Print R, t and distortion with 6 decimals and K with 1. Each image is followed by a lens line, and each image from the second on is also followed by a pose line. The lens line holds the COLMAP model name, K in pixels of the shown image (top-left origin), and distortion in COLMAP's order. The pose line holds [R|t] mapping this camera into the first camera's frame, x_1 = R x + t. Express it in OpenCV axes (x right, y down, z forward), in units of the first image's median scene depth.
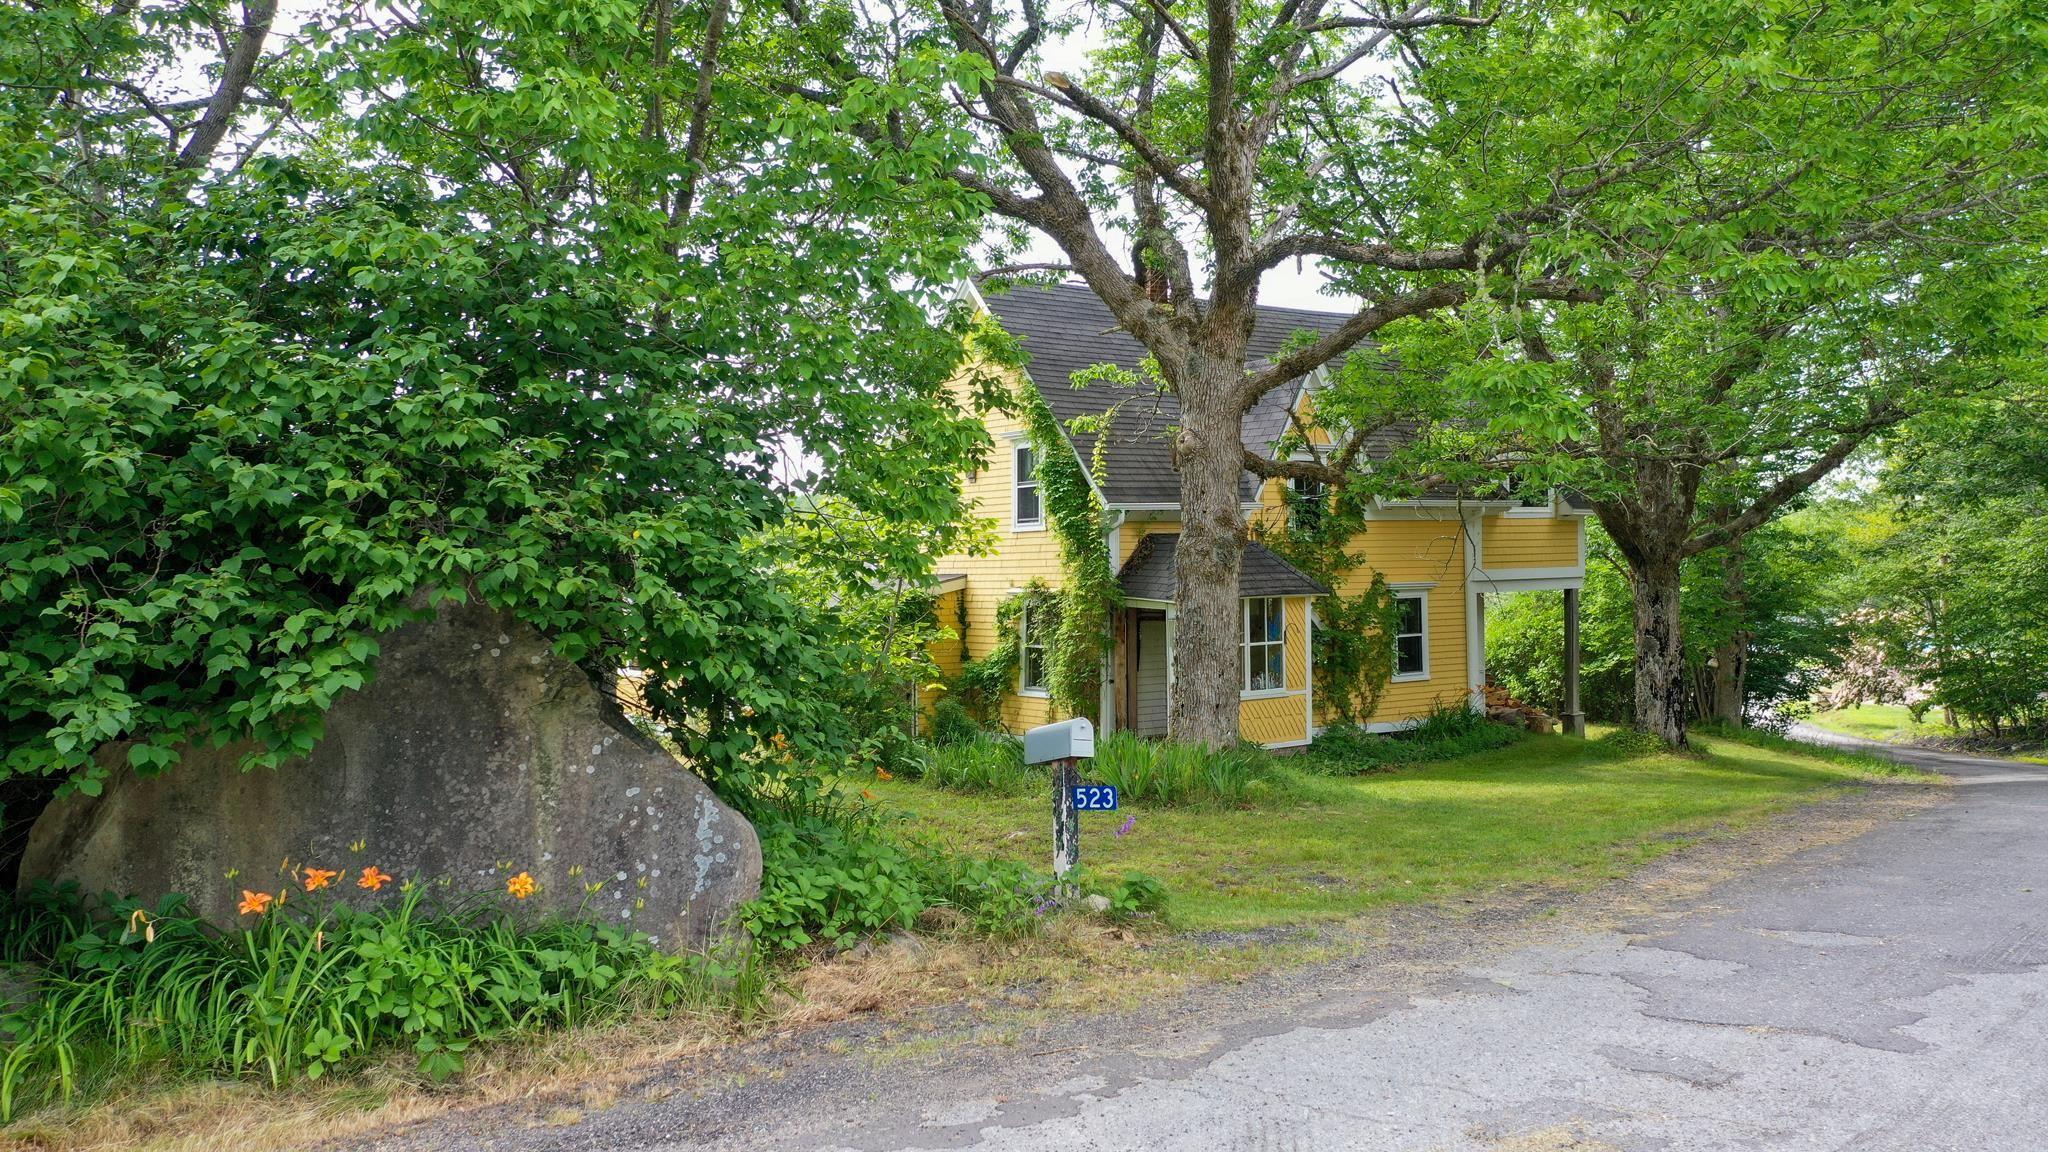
lens RADIAL K [[1624.9, 0, 1021.2], [0, 1624.9, 568.6], [0, 0, 1]] dist [-0.010858, -0.006443]
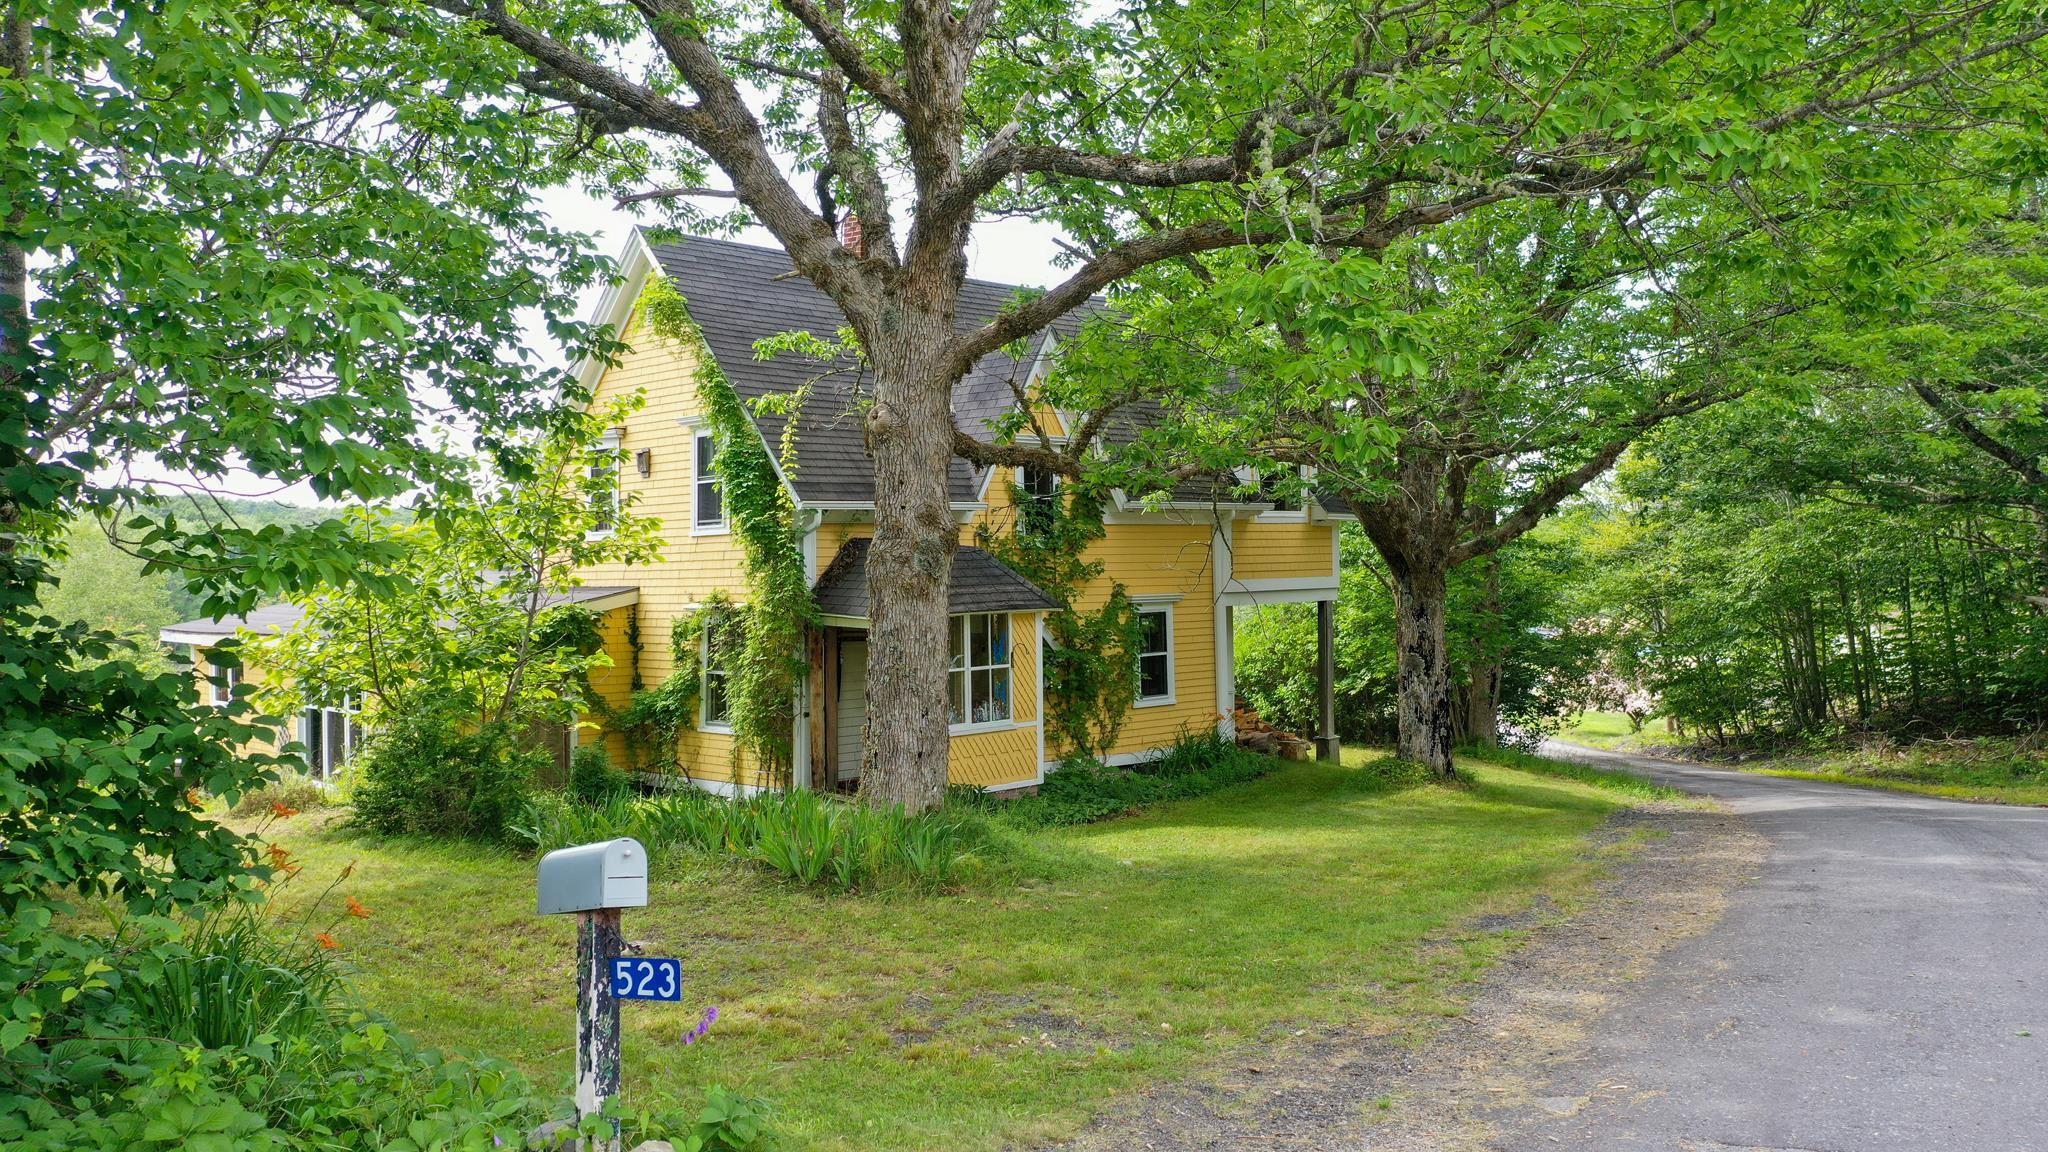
lens RADIAL K [[1624.9, 0, 1021.2], [0, 1624.9, 568.6], [0, 0, 1]] dist [-0.010858, -0.006443]
pose [[0.987570, -0.000395, 0.157178, 0.032266], [0.001390, 0.999980, -0.006217, -0.000270], [-0.157172, 0.006358, 0.987551, 0.152652]]
